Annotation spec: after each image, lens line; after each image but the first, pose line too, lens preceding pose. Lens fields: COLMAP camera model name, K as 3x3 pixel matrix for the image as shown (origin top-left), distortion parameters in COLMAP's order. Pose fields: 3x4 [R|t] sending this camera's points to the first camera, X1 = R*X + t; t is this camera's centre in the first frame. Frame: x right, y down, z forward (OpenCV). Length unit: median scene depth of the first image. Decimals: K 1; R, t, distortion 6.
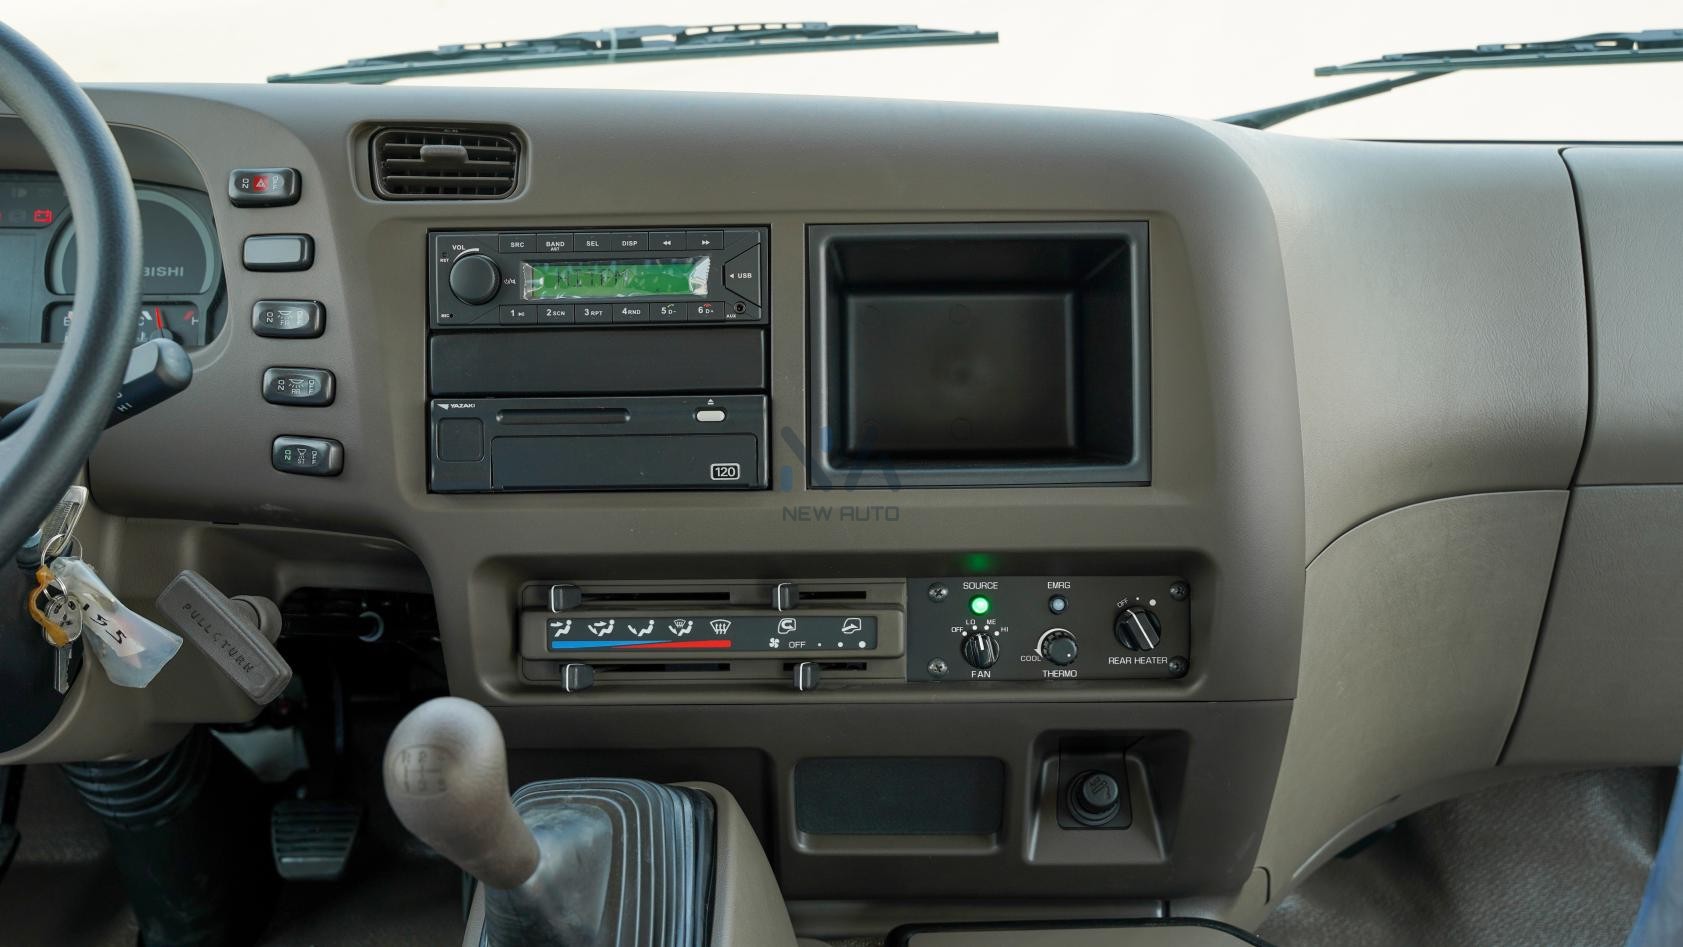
lens RADIAL K [[1831.1, 0, 841.5], [0, 1831.1, 473.5], [0, 0, 1]] dist [-0.007543, 0.004482]
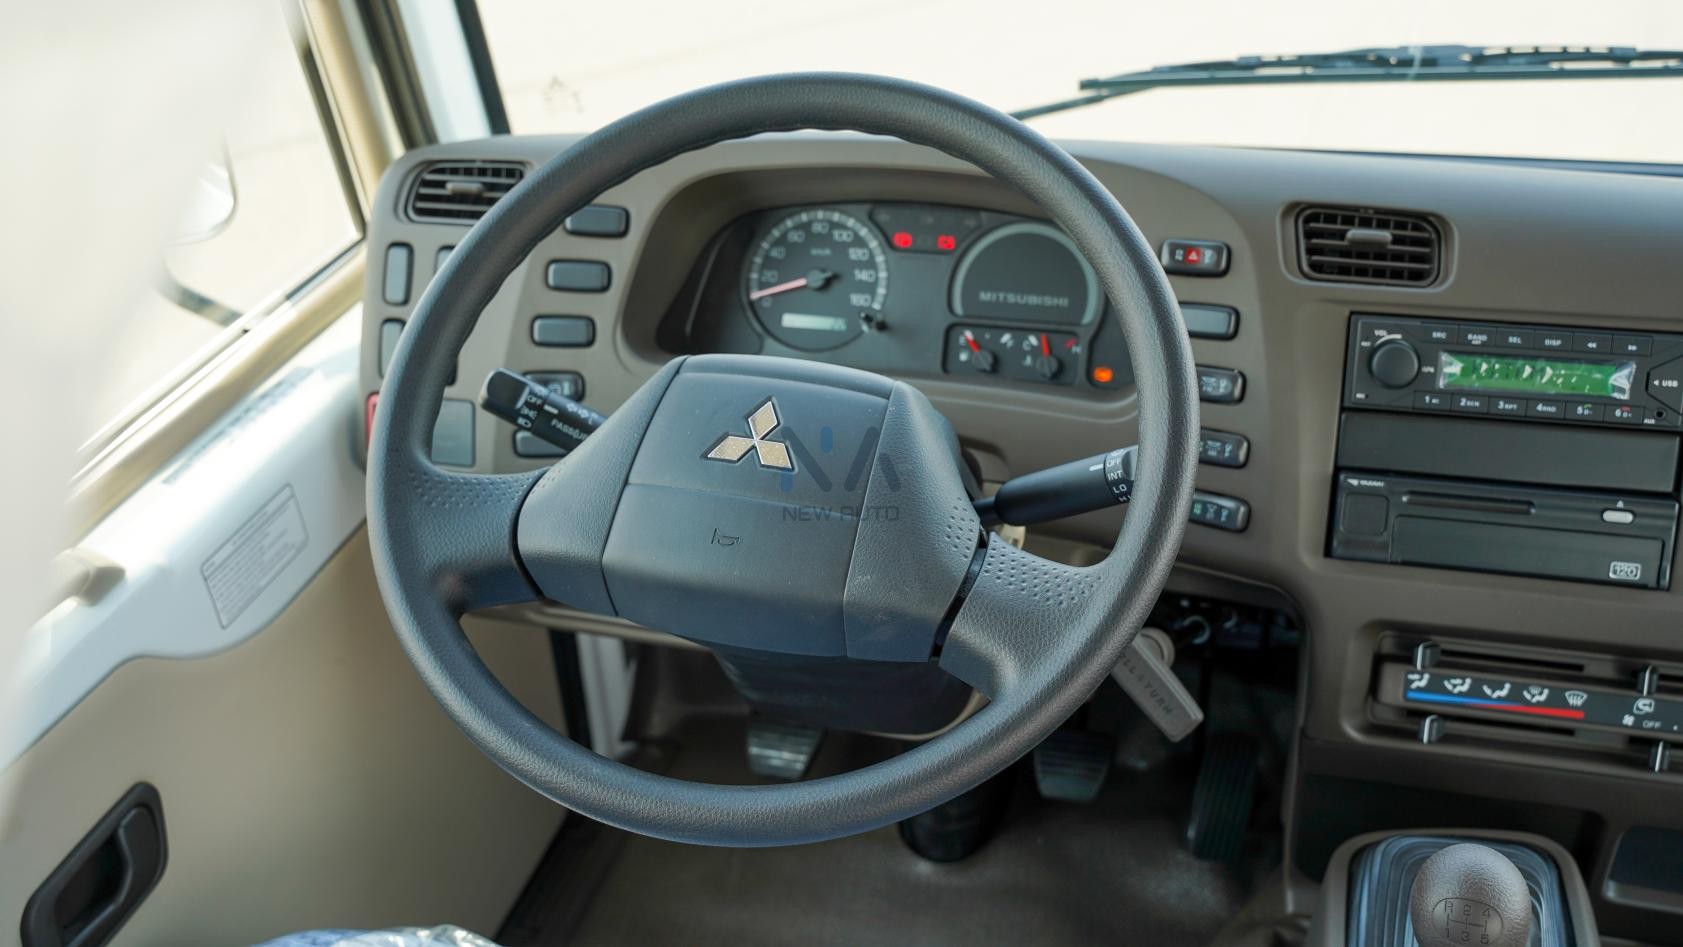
lens RADIAL K [[1610.2, 0, 841.5], [0, 1610.2, 473.5], [0, 0, 1]] dist [-0.118648, 0.254928]
pose [[0.965764, 0.100109, -0.239326, -0.277515], [-0.069108, 0.988487, 0.134605, -0.143285], [0.250046, -0.113457, 0.961564, 0.027331]]
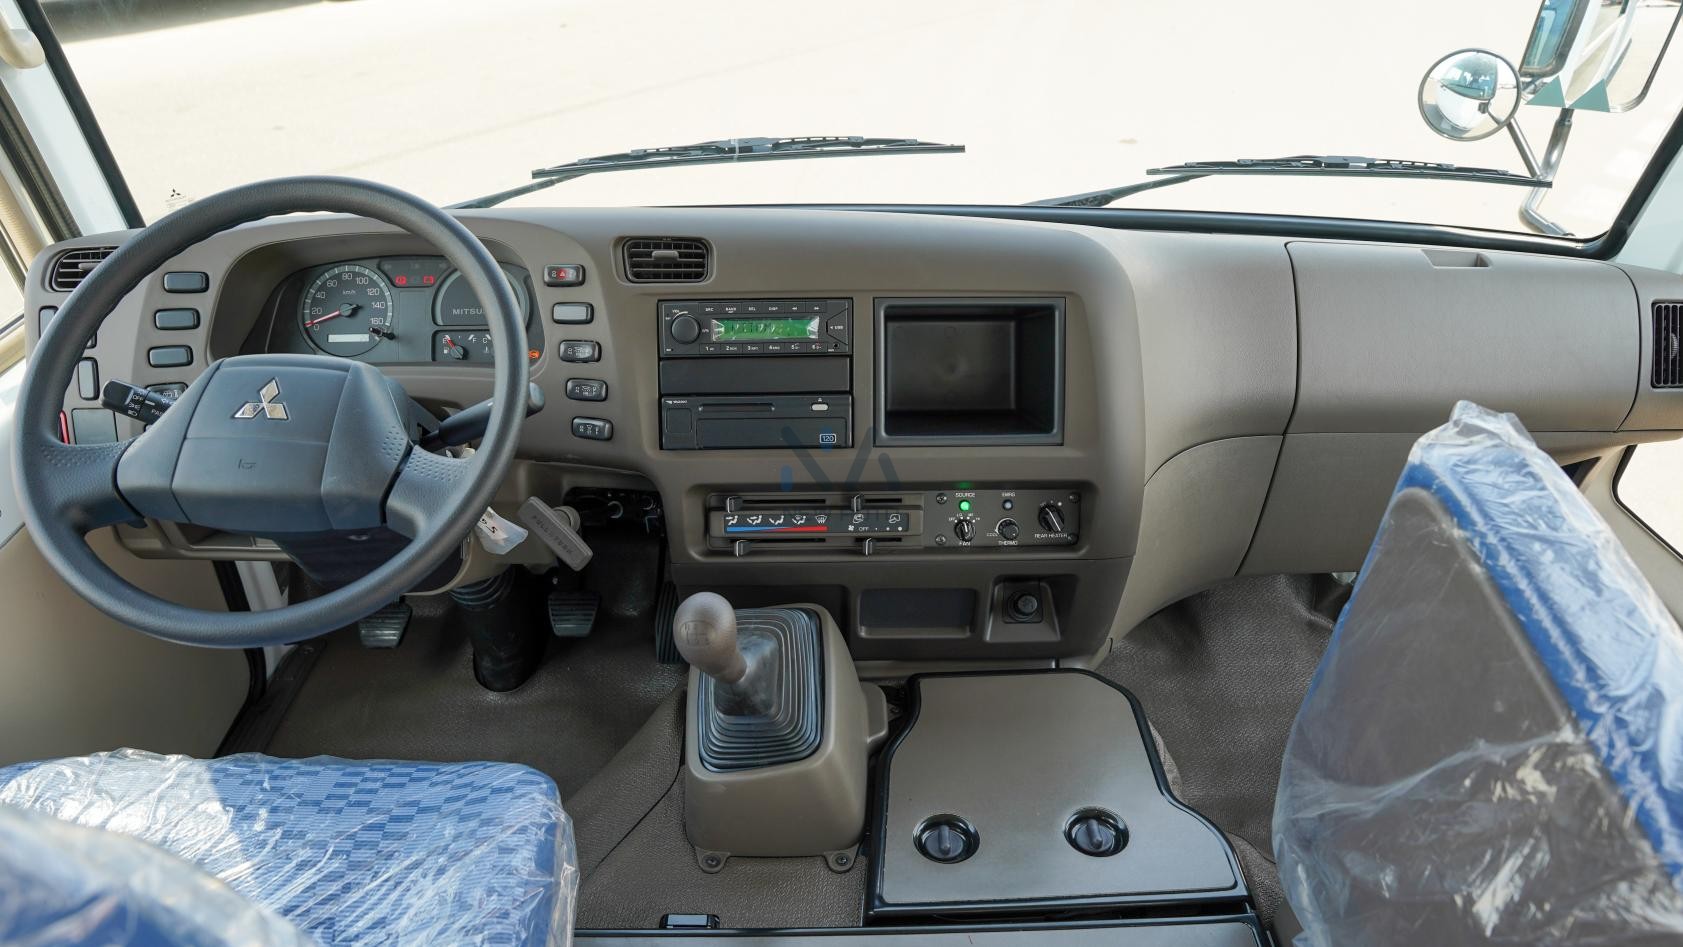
lens RADIAL K [[1167.9, 0, 841.5], [0, 1167.9, 473.5], [0, 0, 1]] dist [-0.175925, 0.131464]
pose [[0.999605, 0.000118, 0.028105, -0.080534], [-0.004033, 0.990247, 0.139267, -0.122870], [-0.027814, -0.139325, 0.989856, -0.125633]]
